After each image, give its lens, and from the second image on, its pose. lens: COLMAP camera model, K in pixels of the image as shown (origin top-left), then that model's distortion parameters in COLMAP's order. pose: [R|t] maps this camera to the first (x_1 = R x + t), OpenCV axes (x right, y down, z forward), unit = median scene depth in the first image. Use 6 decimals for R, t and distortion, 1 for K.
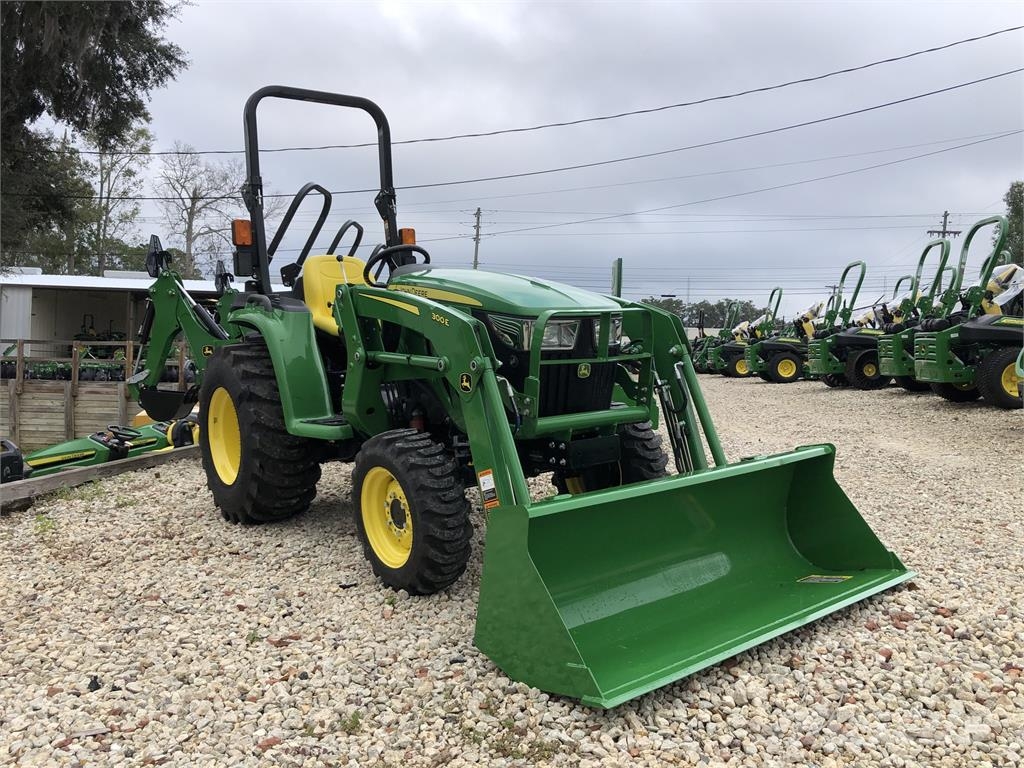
lens RADIAL K [[819.9, 0, 511.7], [0, 819.9, 390.6], [0, 0, 1]] dist [0.028919, -0.014300]
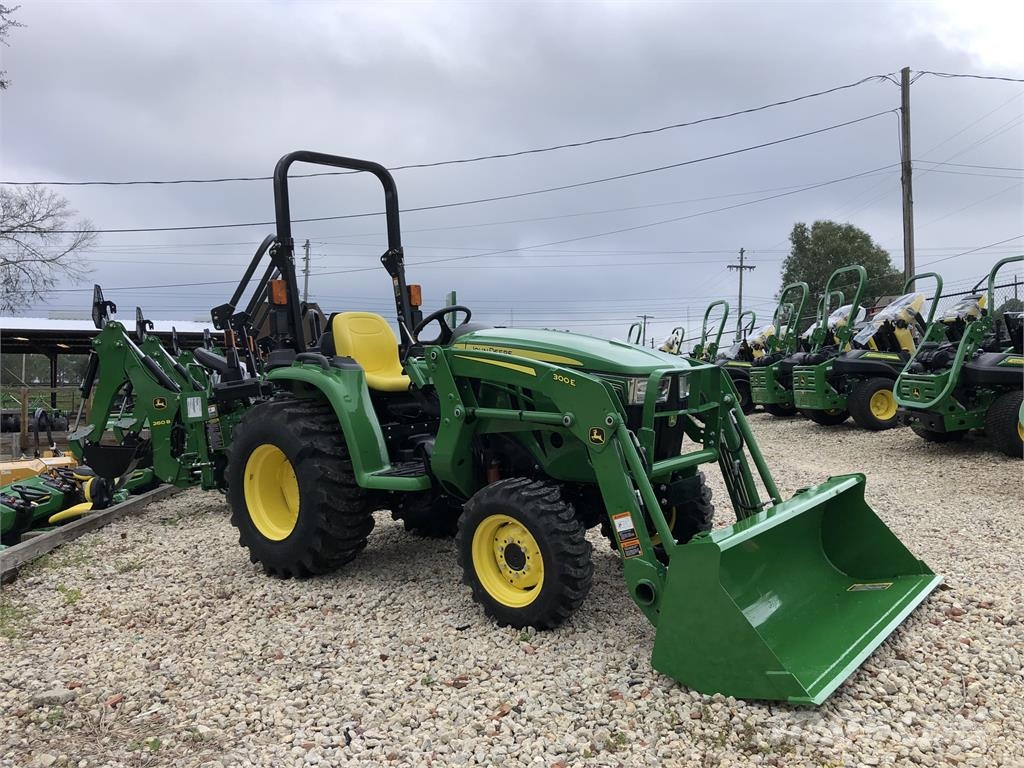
lens RADIAL K [[819.9, 0, 511.1], [0, 819.9, 380.5], [0, 0, 1]] dist [0.028919, -0.014300]
pose [[0.977862, -0.025658, 0.207671, -0.343742], [0.035918, 0.998305, -0.045784, -0.032398], [-0.206145, 0.052229, 0.977127, -0.075779]]
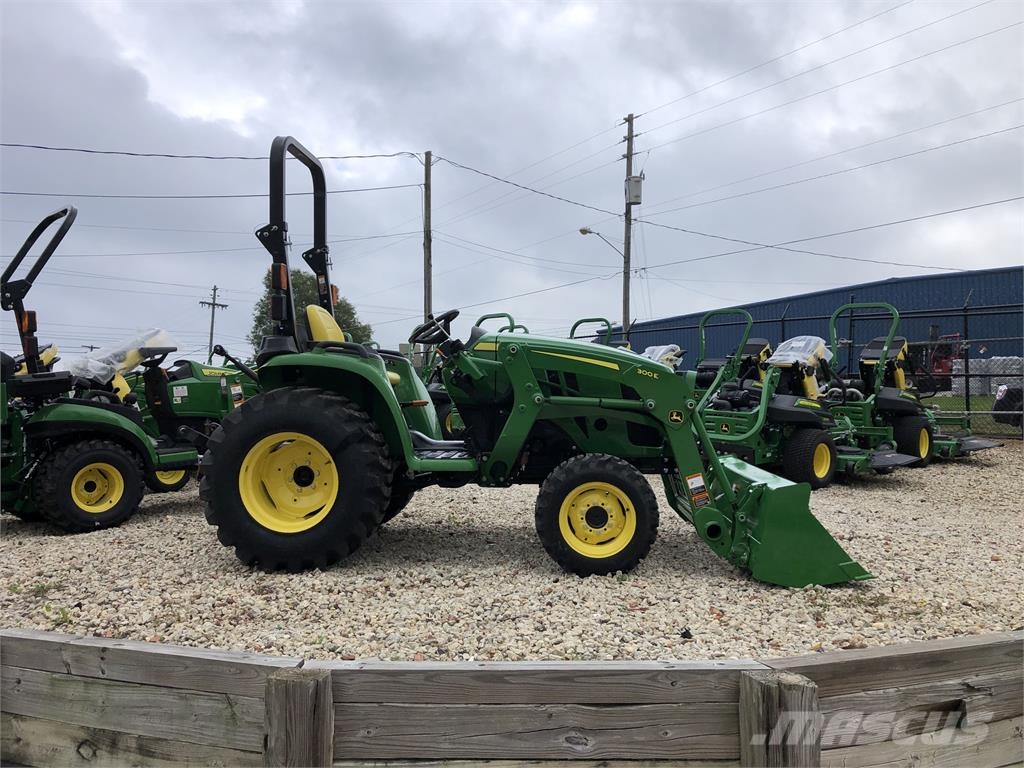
lens RADIAL K [[819.9, 0, 508.2], [0, 819.9, 375.9], [0, 0, 1]] dist [0.028919, -0.014300]
pose [[0.658792, 0.036761, 0.751426, -1.177209], [0.034035, 0.996327, -0.078581, 0.019810], [-0.751555, 0.077343, 0.655121, 0.203531]]
